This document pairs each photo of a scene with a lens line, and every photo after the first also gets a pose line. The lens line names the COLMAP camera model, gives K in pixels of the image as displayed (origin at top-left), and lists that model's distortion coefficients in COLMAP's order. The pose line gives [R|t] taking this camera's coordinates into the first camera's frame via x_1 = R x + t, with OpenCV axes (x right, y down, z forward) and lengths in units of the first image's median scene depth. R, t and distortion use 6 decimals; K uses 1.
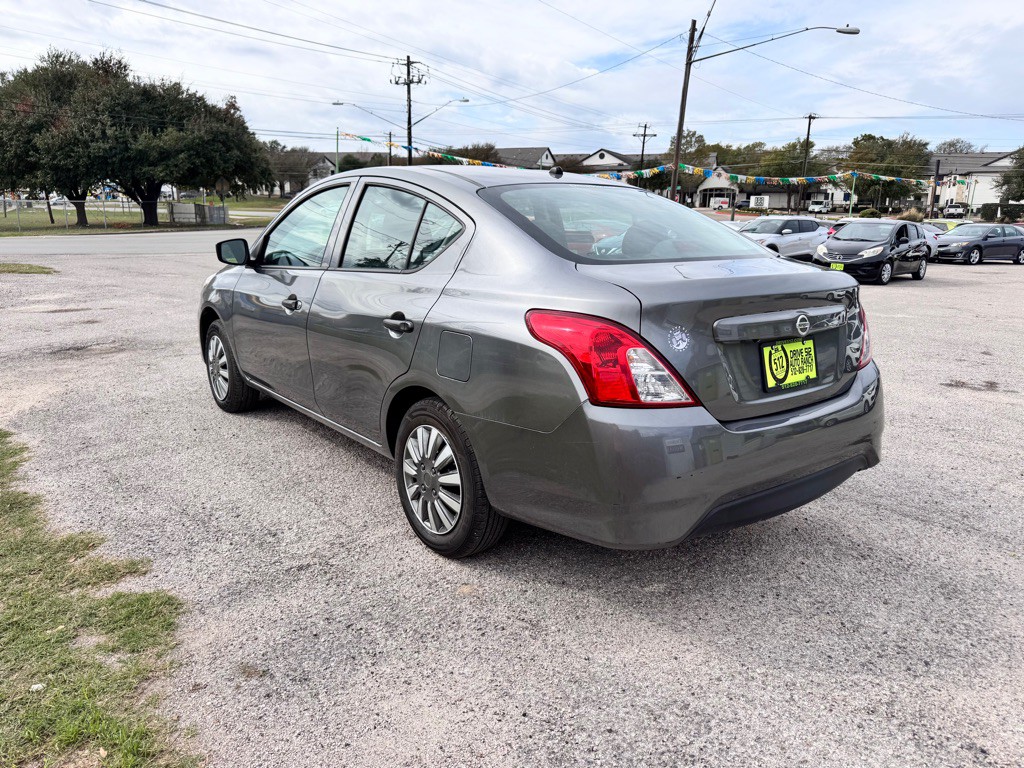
lens RADIAL K [[766.1, 0, 512.0], [0, 766.1, 384.0], [0, 0, 1]] dist [0.029183, -0.001310]
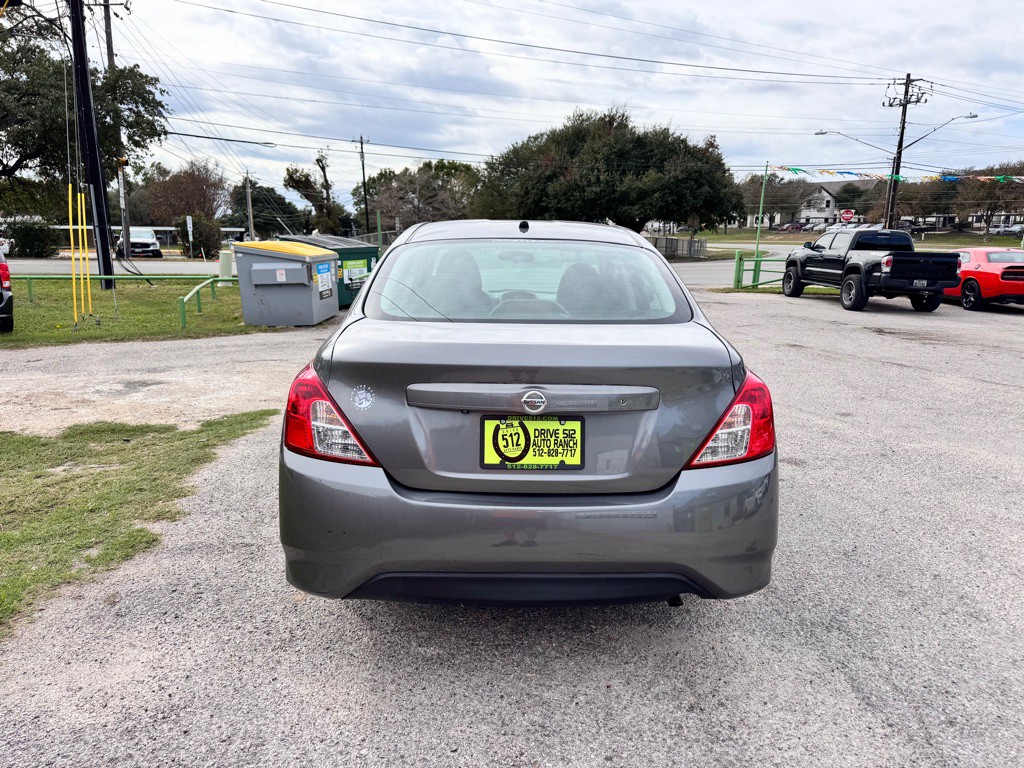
lens RADIAL K [[739.8, 0, 450.9], [0, 739.8, 387.1], [0, 0, 1]] dist [0.067010, -0.089216]
pose [[0.789261, 0.115445, -0.603108, 0.787422], [-0.134423, 0.990829, 0.013748, -0.088900], [0.599164, 0.070221, 0.797541, 0.237820]]
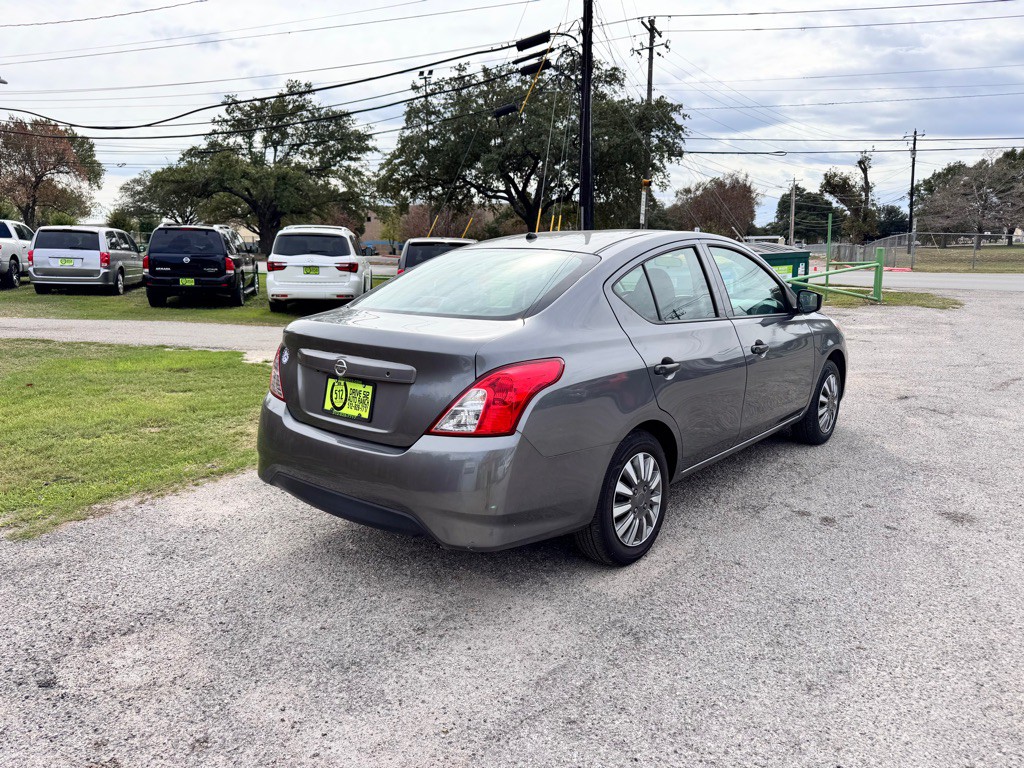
lens RADIAL K [[724.8, 0, 507.8], [0, 724.8, 386.6], [0, 0, 1]] dist [0.003648, -0.008850]
pose [[0.191705, 0.172843, -0.966113, 1.493284], [-0.202978, 0.970071, 0.133274, -0.245455], [0.960234, 0.170550, 0.221051, 0.965163]]
